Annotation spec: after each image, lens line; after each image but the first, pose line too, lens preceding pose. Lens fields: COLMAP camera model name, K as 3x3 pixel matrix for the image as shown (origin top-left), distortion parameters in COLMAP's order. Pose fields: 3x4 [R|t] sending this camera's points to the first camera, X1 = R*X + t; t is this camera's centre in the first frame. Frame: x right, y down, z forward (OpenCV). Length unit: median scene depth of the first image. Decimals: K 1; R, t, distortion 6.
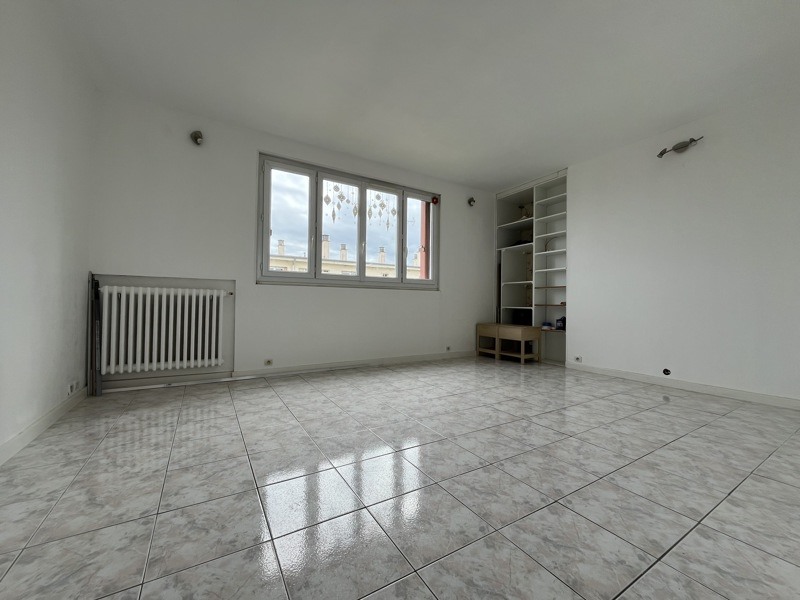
lens RADIAL K [[322.7, 0, 396.2], [0, 322.7, 298.3], [0, 0, 1]] dist [-0.002126, -0.000172]
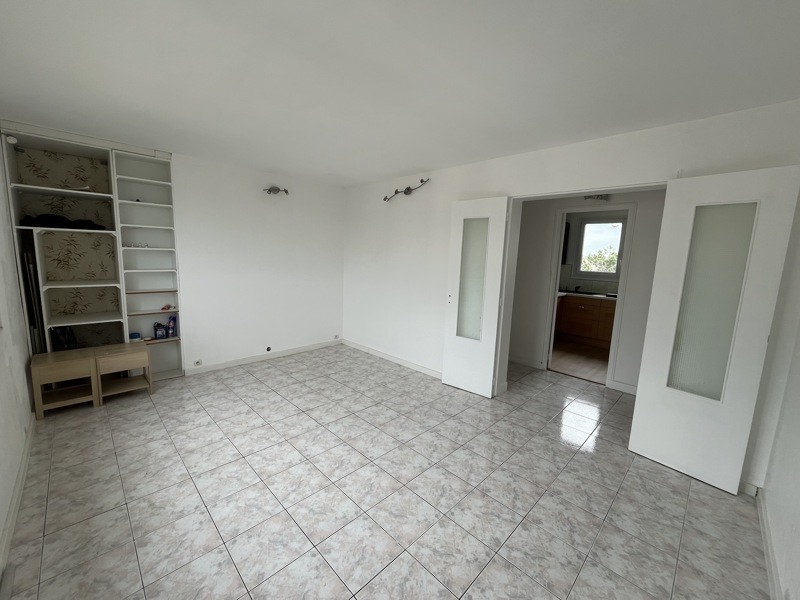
lens RADIAL K [[322.7, 0, 396.4], [0, 322.7, 299.3], [0, 0, 1]] dist [-0.002126, -0.000172]
pose [[-0.236509, -0.156962, 0.958867, -0.858472], [-0.052292, 0.987491, 0.148749, -0.314427], [-0.970221, -0.014960, -0.241758, 1.081907]]
